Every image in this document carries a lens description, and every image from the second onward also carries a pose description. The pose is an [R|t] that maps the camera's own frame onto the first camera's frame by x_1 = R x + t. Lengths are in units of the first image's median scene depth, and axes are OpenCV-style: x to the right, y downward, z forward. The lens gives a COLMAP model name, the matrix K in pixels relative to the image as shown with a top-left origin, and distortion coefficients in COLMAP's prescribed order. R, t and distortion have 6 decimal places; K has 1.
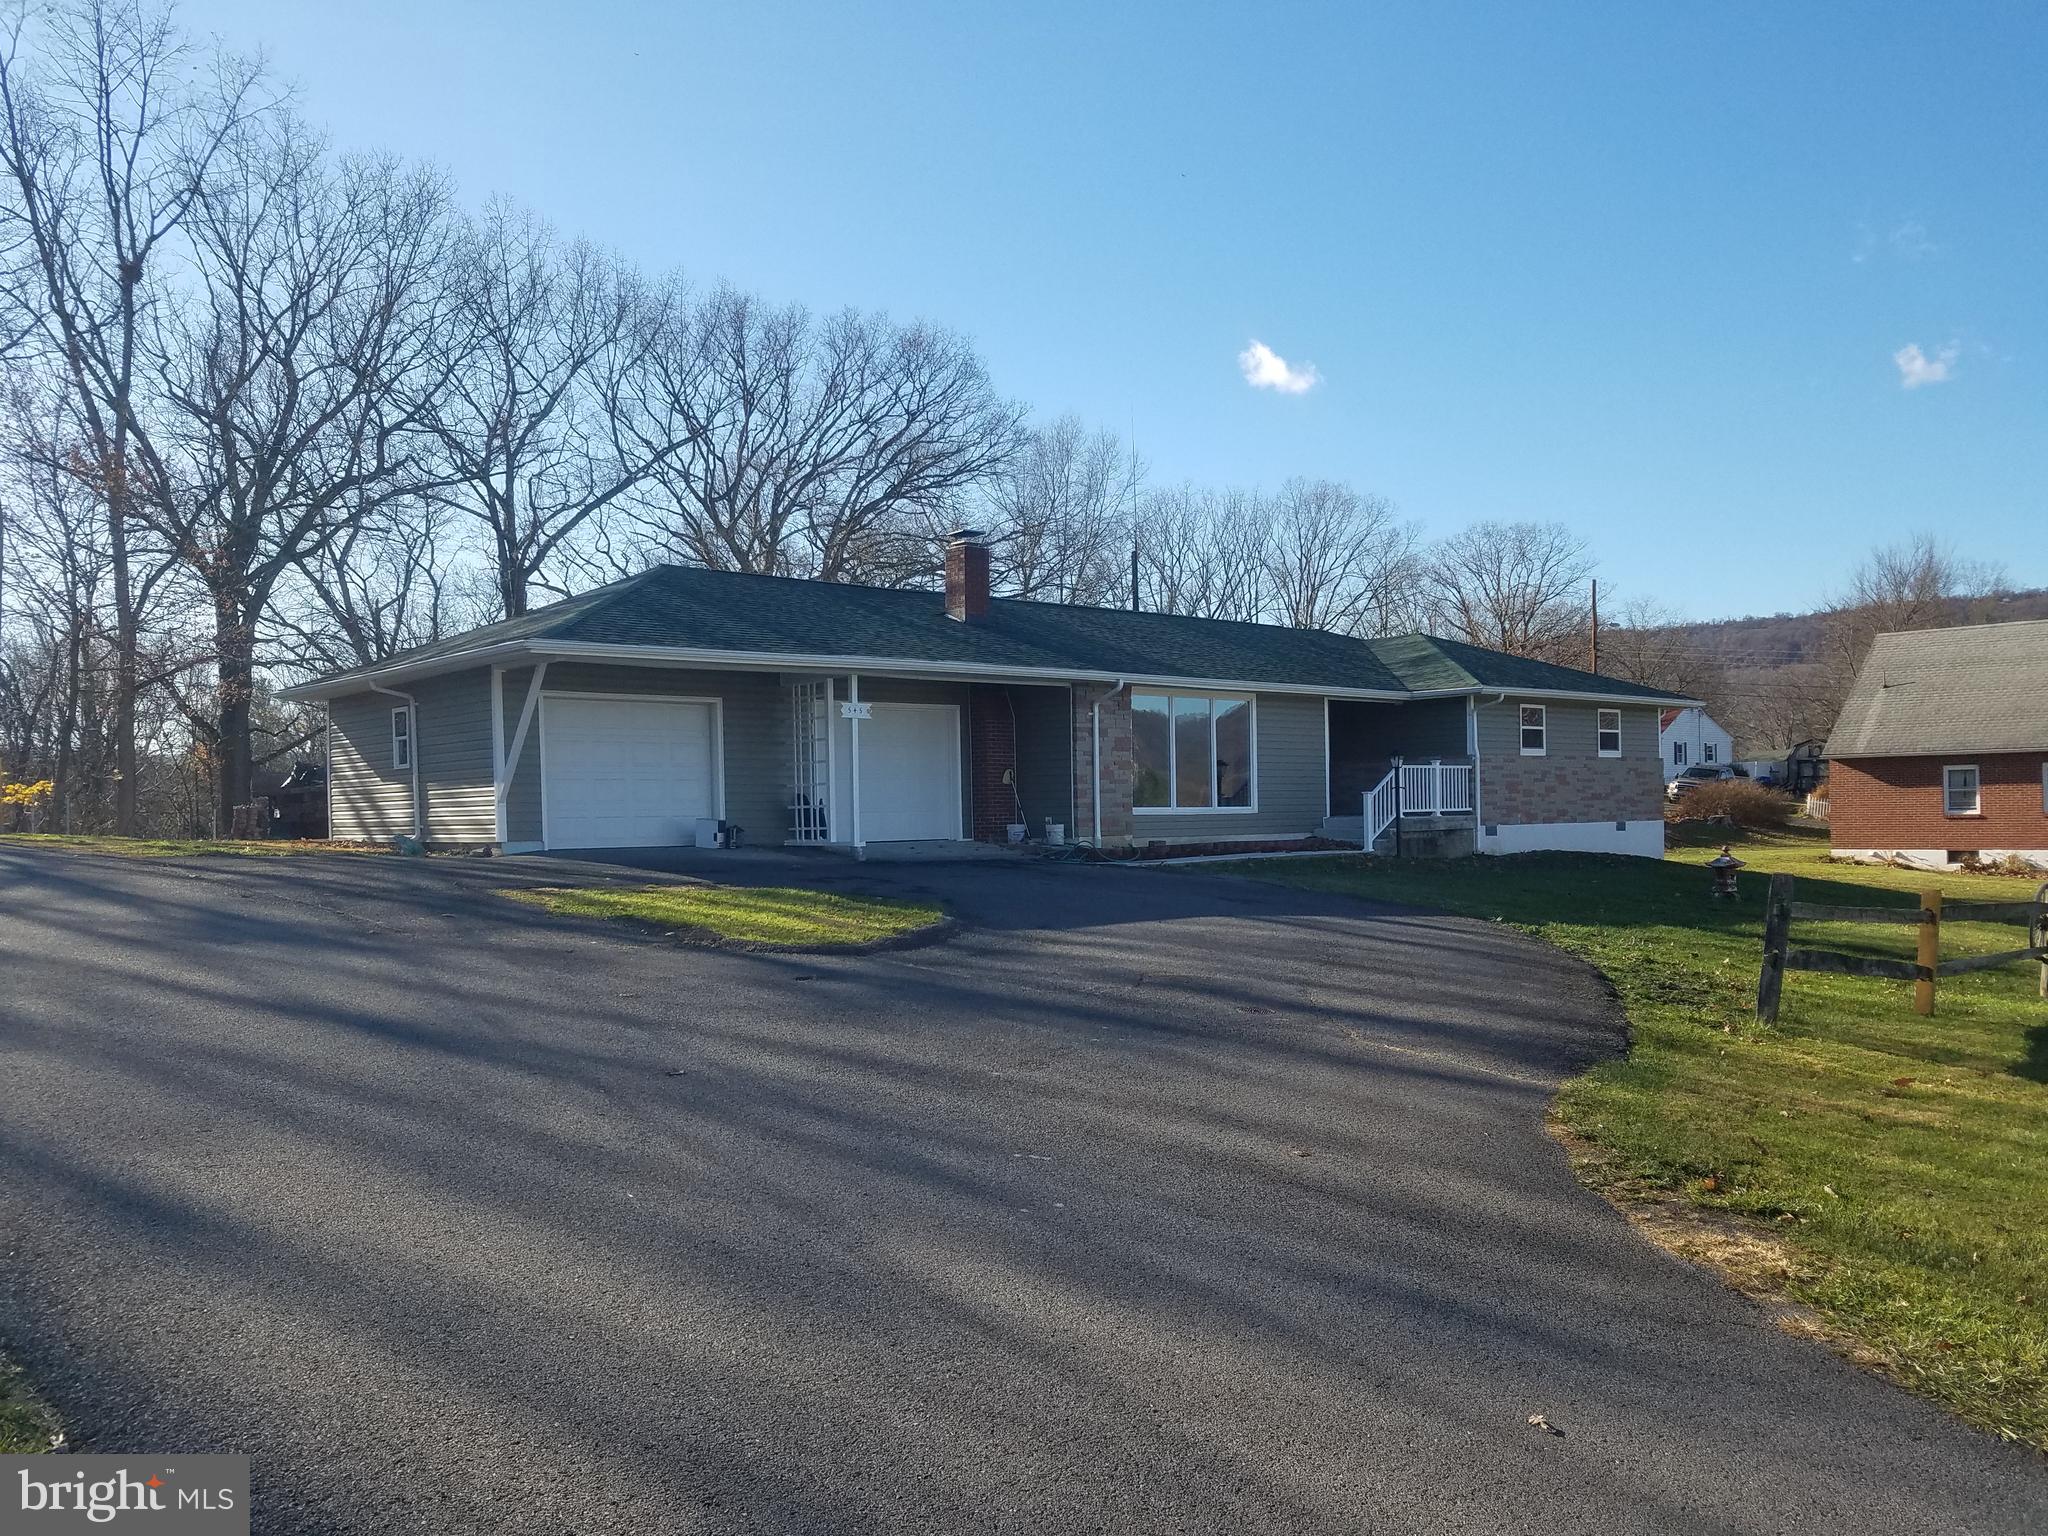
lens RADIAL K [[1582.3, 0, 1003.6], [0, 1582.3, 771.8], [0, 0, 1]] dist [0.085036, -0.023959]
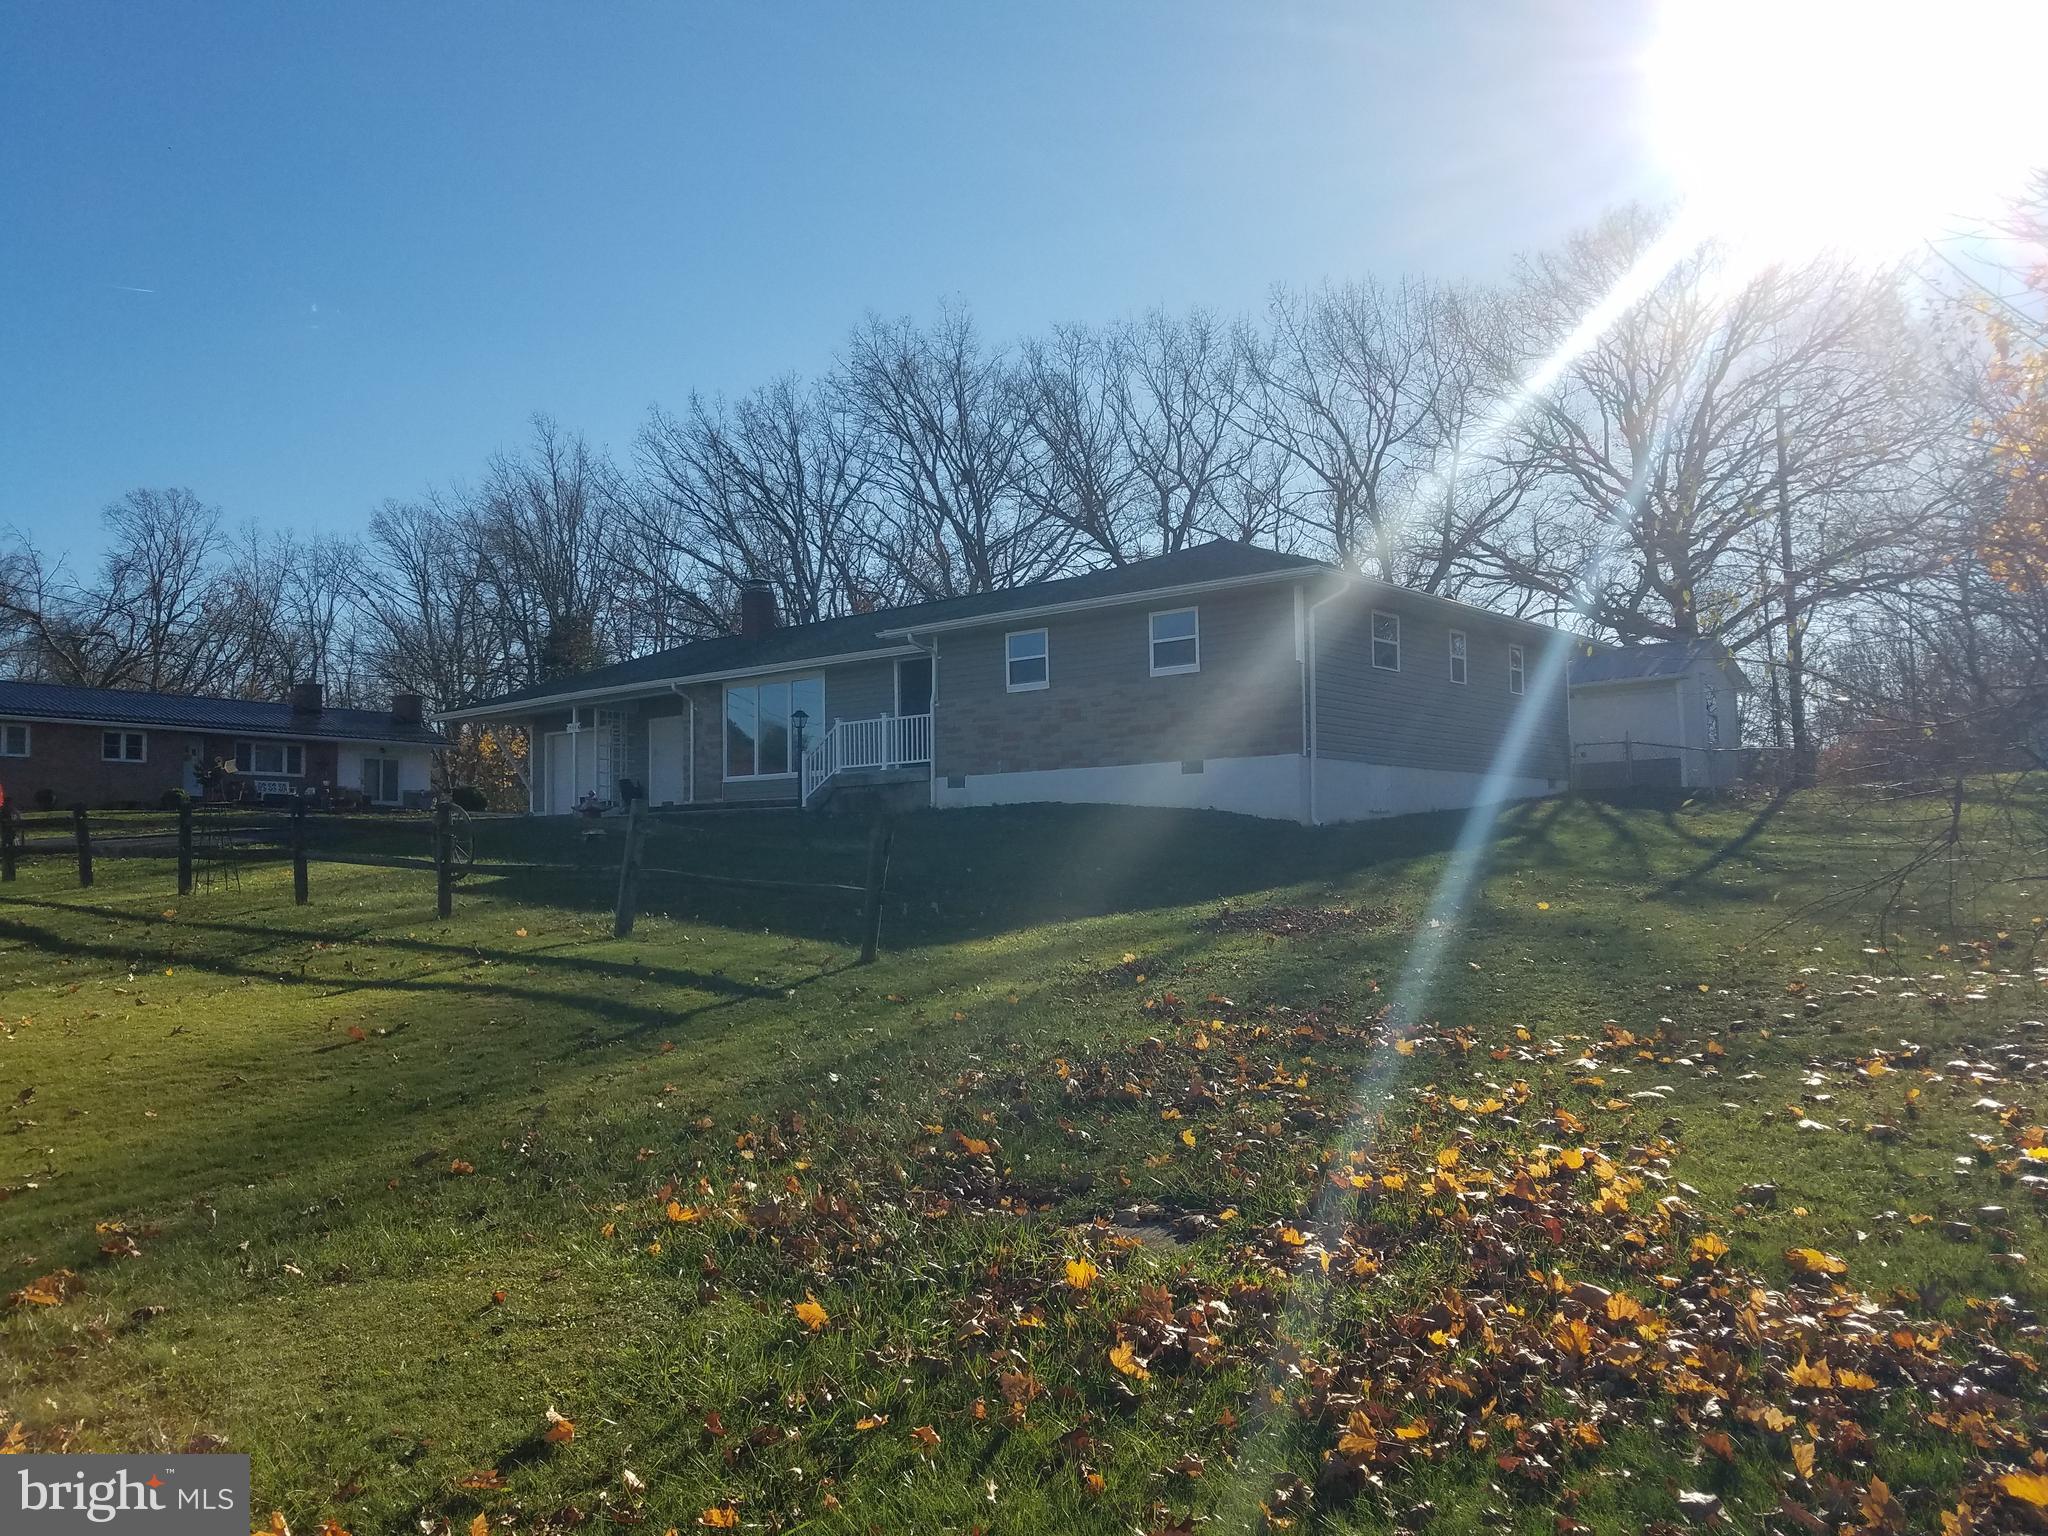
lens RADIAL K [[1582.3, 0, 1025.7], [0, 1582.3, 775.3], [0, 0, 1]] dist [0.085036, -0.023959]
pose [[0.126911, -0.036834, -0.991230, 1.182622], [0.042434, 0.998597, -0.031675, 0.062215], [0.991006, -0.038042, 0.128296, 0.911184]]
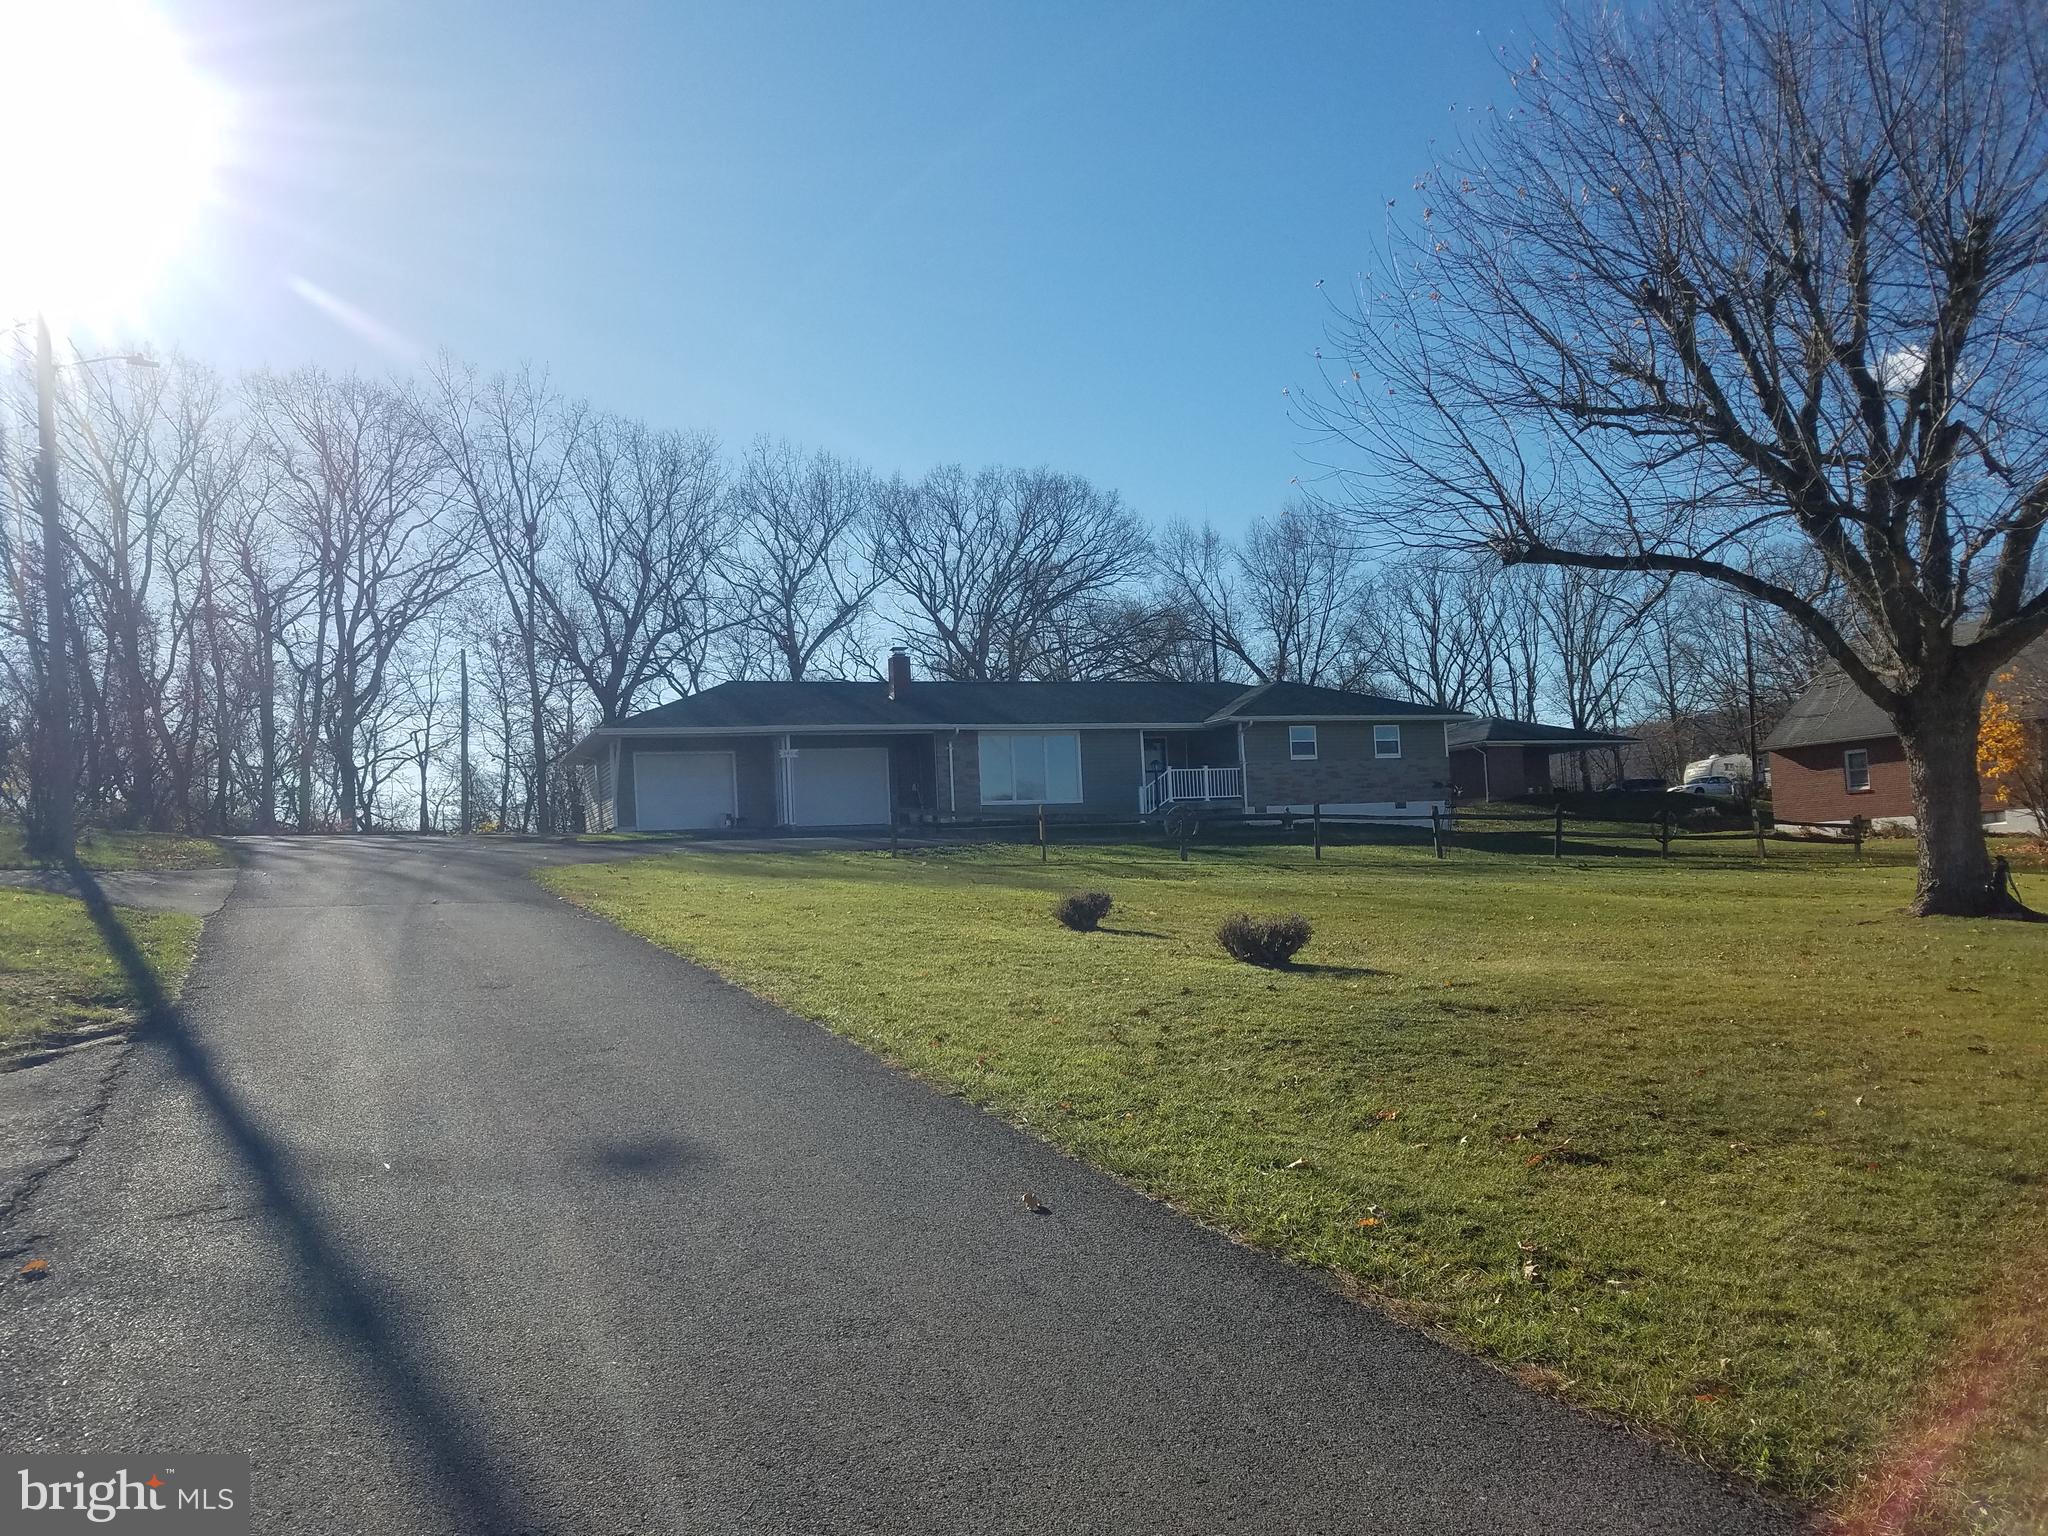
lens RADIAL K [[1582.3, 0, 1013.0], [0, 1582.3, 754.8], [0, 0, 1]] dist [0.085036, -0.023959]
pose [[0.944924, -0.049175, -0.323575, 0.569331], [0.038108, 0.998455, -0.040452, 0.036324], [0.325064, 0.025893, 0.945337, -0.518801]]
